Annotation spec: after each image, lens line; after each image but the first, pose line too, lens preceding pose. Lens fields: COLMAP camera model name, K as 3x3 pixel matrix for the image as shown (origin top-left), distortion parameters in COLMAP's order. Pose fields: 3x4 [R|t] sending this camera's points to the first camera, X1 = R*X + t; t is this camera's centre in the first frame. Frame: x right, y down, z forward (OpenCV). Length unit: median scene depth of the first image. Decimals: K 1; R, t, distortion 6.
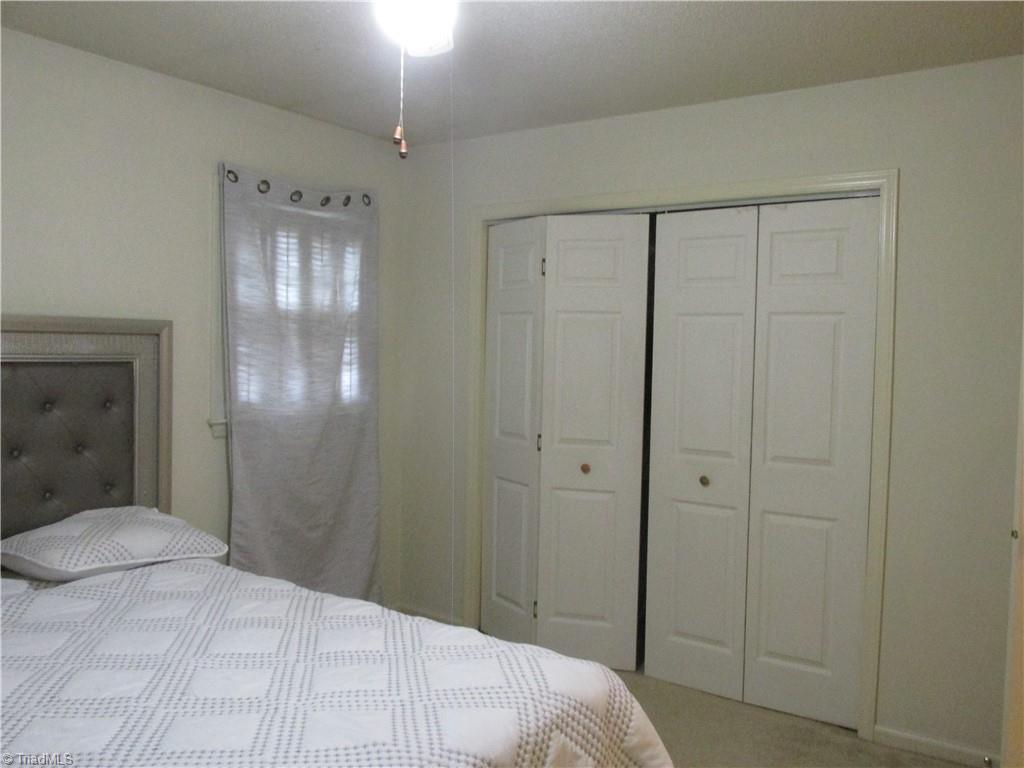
lens RADIAL K [[856.7, 0, 512.0], [0, 856.7, 384.0], [0, 0, 1]] dist [-0.006648, -0.004636]
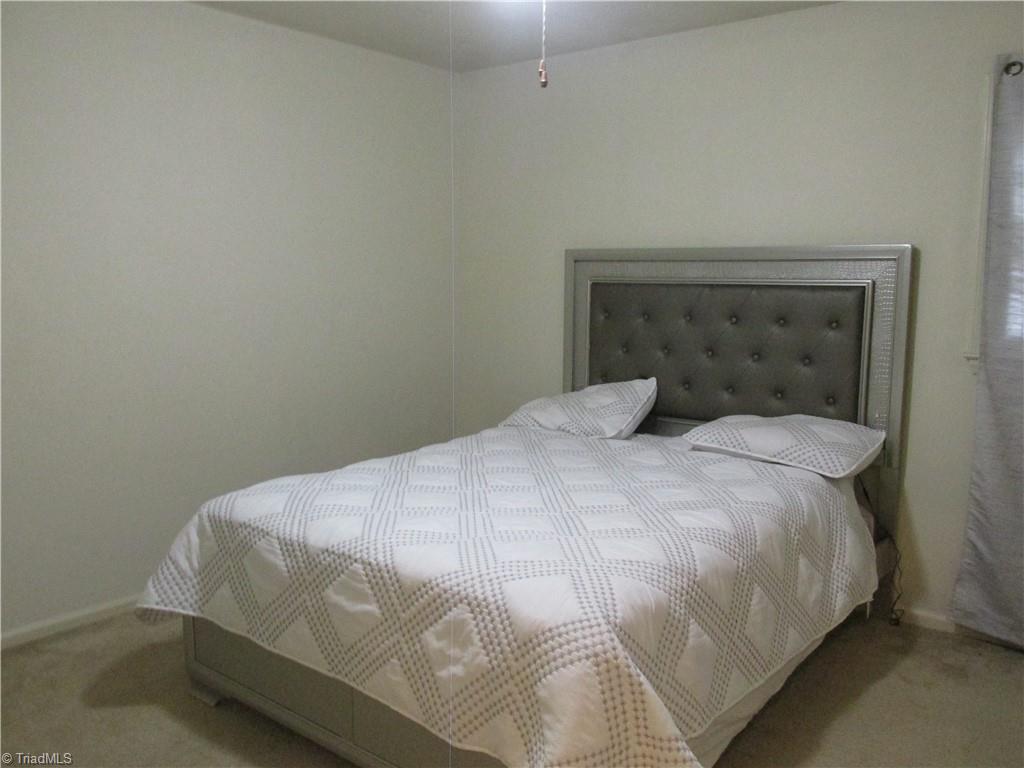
lens RADIAL K [[835.5, 0, 512.0], [0, 835.5, 384.0], [0, 0, 1]] dist [-0.009459, -0.005549]
pose [[-0.069549, 0.099614, -0.992593, 0.734778], [-0.051197, 0.993334, 0.103276, 0.010596], [0.996264, 0.058001, -0.063986, 0.765024]]
